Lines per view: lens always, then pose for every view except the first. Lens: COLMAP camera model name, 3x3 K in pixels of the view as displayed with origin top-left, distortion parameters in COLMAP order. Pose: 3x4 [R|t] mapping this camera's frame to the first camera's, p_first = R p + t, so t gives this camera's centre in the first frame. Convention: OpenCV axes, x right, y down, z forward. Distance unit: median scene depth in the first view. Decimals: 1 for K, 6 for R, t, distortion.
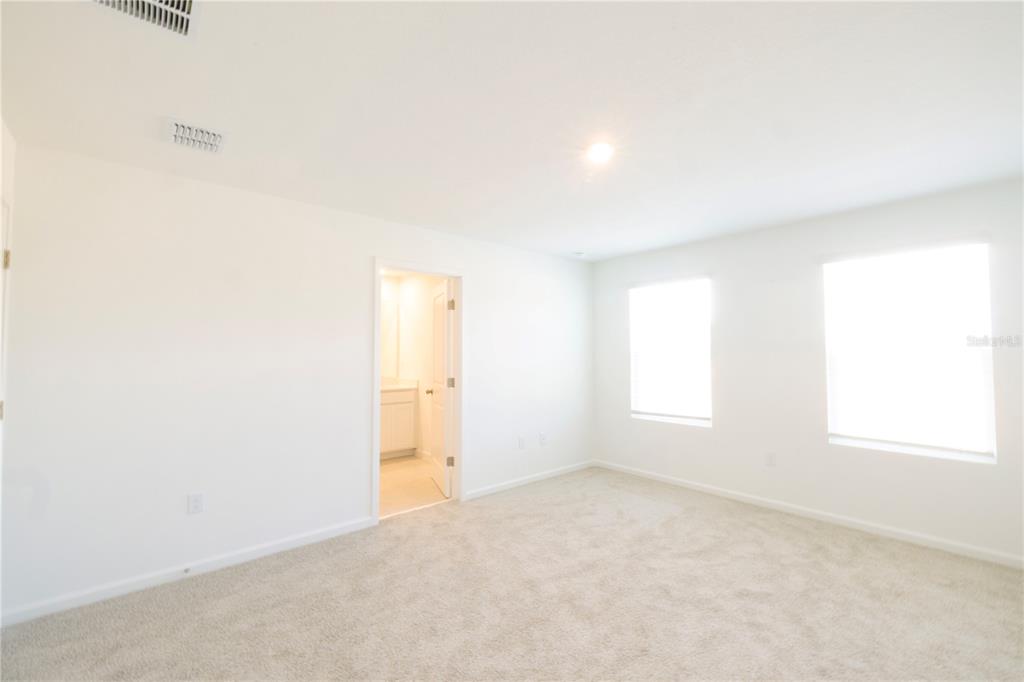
lens RADIAL K [[440.3, 0, 515.2], [0, 440.3, 336.7], [0, 0, 1]] dist [0.009560, 0.000042]
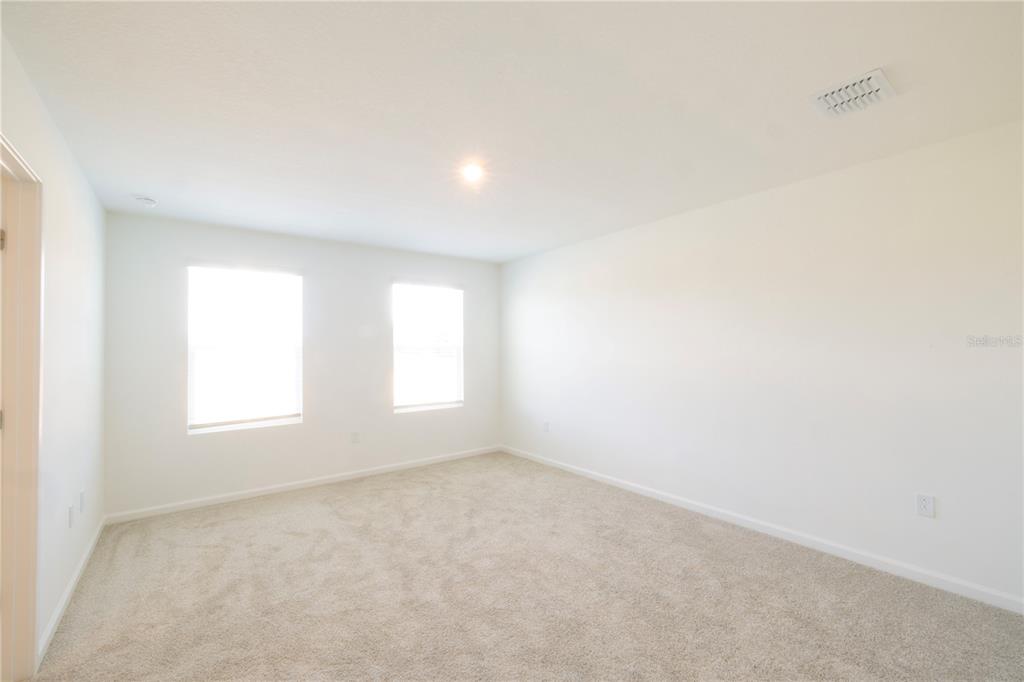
lens RADIAL K [[440.3, 0, 515.2], [0, 440.3, 336.7], [0, 0, 1]] dist [0.009560, 0.000042]
pose [[0.071083, 0.009909, 0.997421, -0.608583], [-0.035856, 0.999330, -0.007373, -0.002600], [-0.996826, -0.035240, 0.071391, 0.502699]]
